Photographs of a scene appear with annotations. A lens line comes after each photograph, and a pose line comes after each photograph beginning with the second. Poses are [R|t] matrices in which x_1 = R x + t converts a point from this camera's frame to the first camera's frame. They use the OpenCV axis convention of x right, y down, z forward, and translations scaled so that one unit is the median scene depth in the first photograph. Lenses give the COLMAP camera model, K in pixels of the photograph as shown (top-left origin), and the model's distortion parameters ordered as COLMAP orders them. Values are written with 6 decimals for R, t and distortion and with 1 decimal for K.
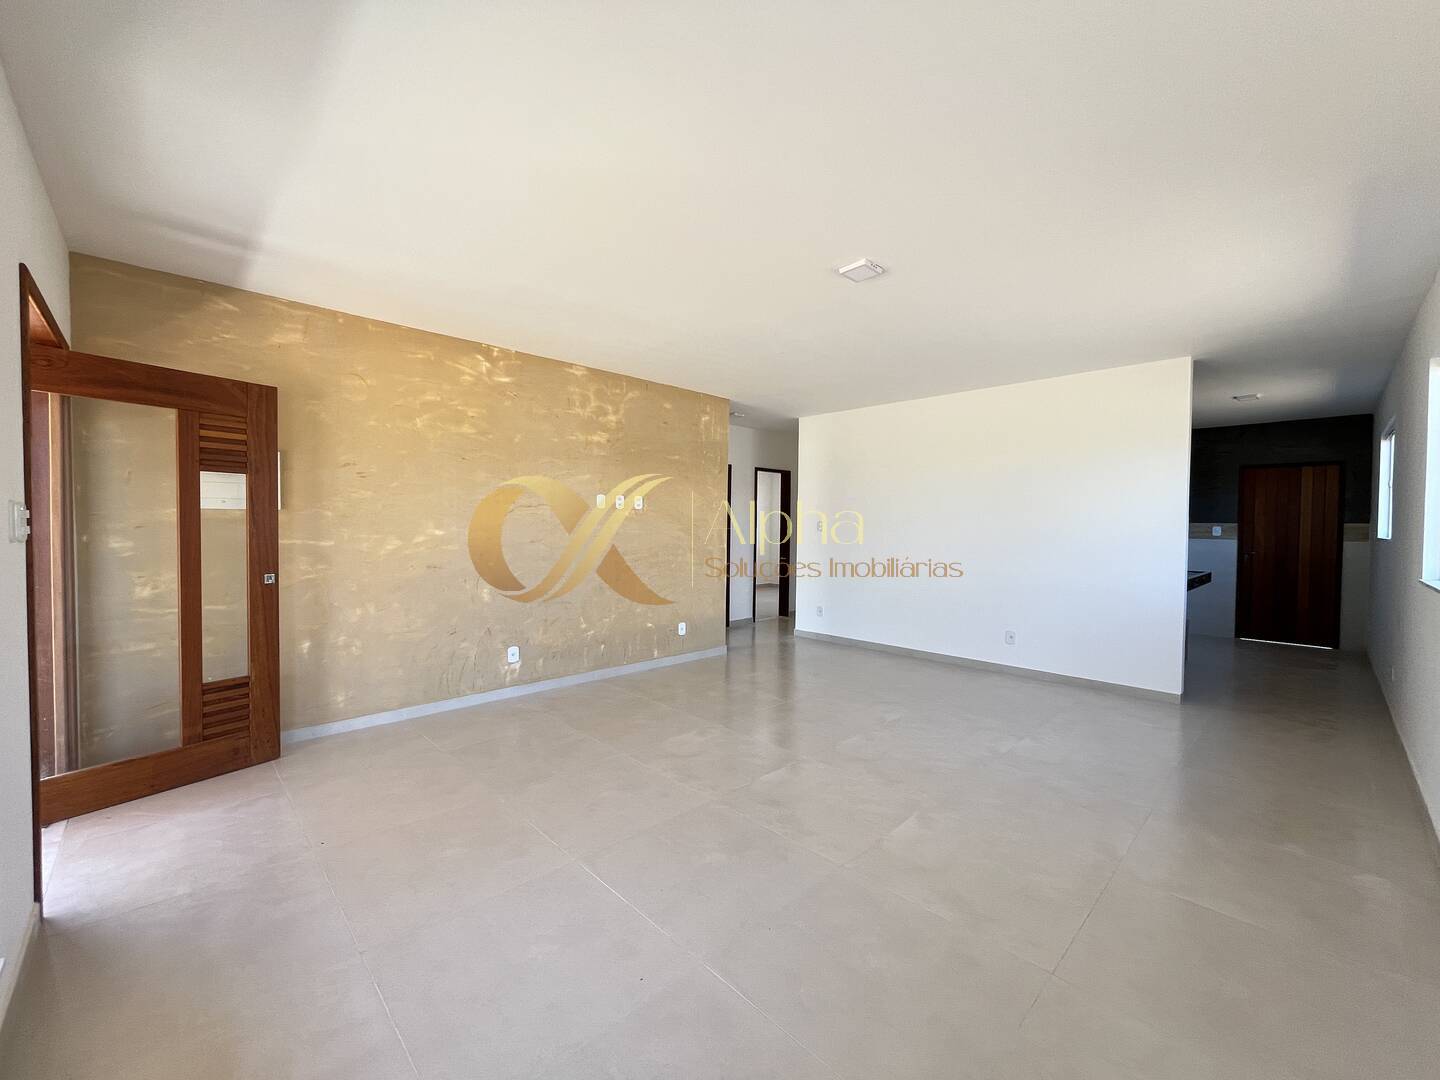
lens RADIAL K [[582.9, 0, 723.0], [0, 582.9, 538.1], [0, 0, 1]] dist [-0.000771, -0.000053]
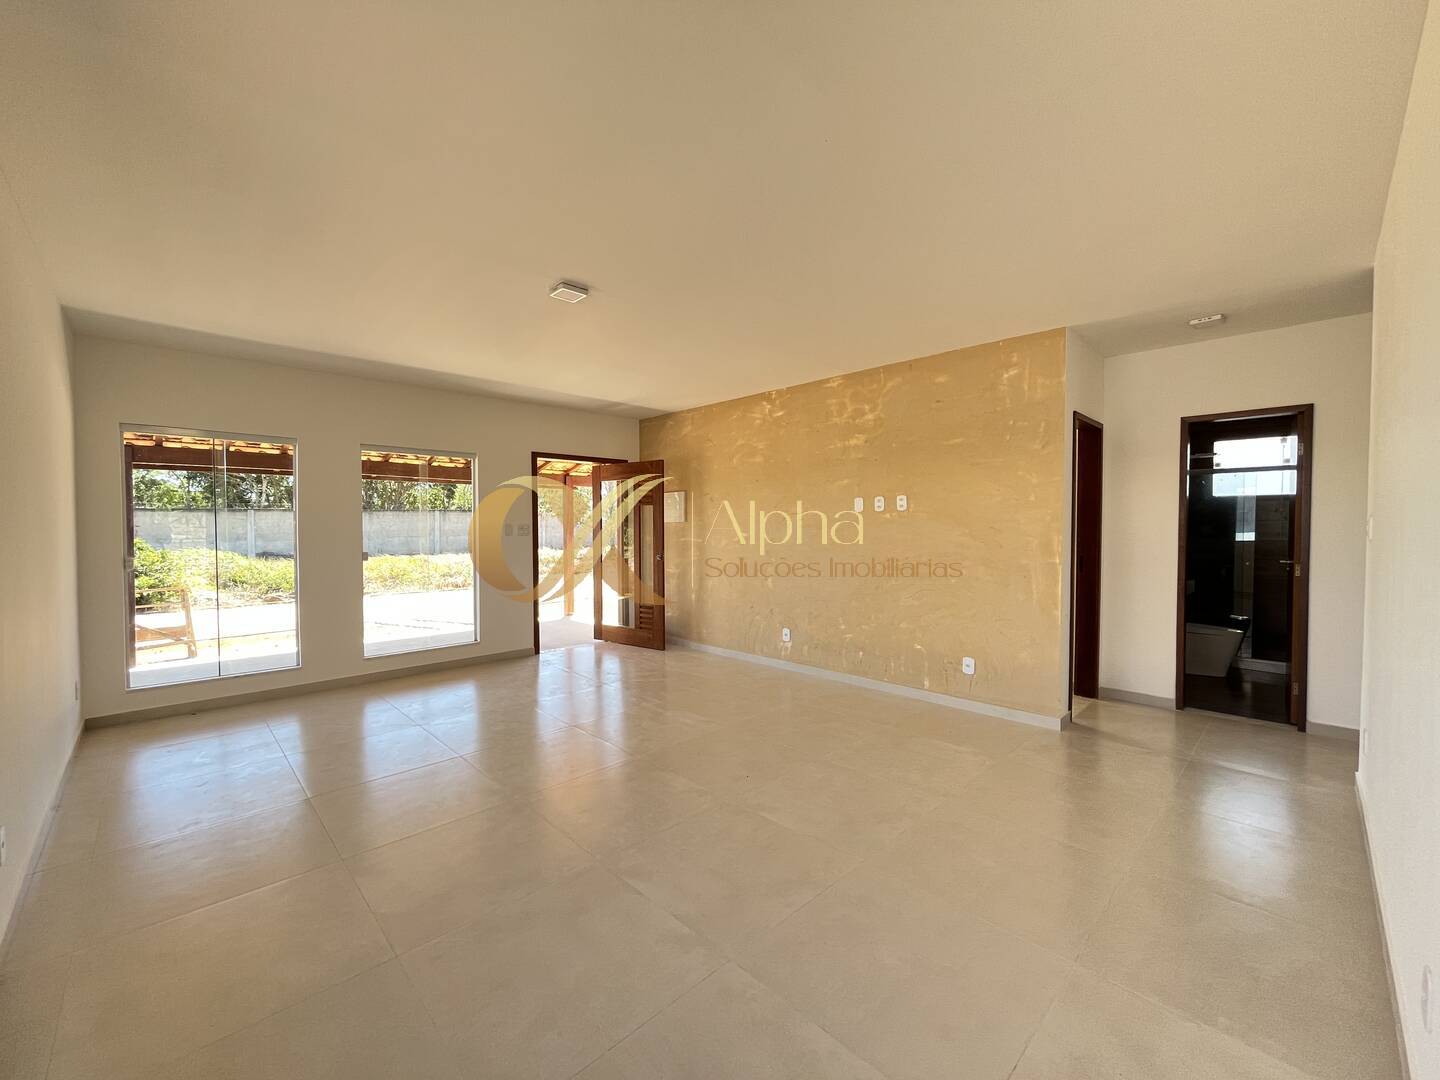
lens RADIAL K [[582.9, 0, 733.1], [0, 582.9, 544.4], [0, 0, 1]] dist [-0.000771, -0.000053]
pose [[0.013388, 0.013048, -0.999825, 0.790996], [-0.025964, 0.999582, 0.012697, -0.002945], [0.999573, 0.025790, 0.013721, 0.795342]]
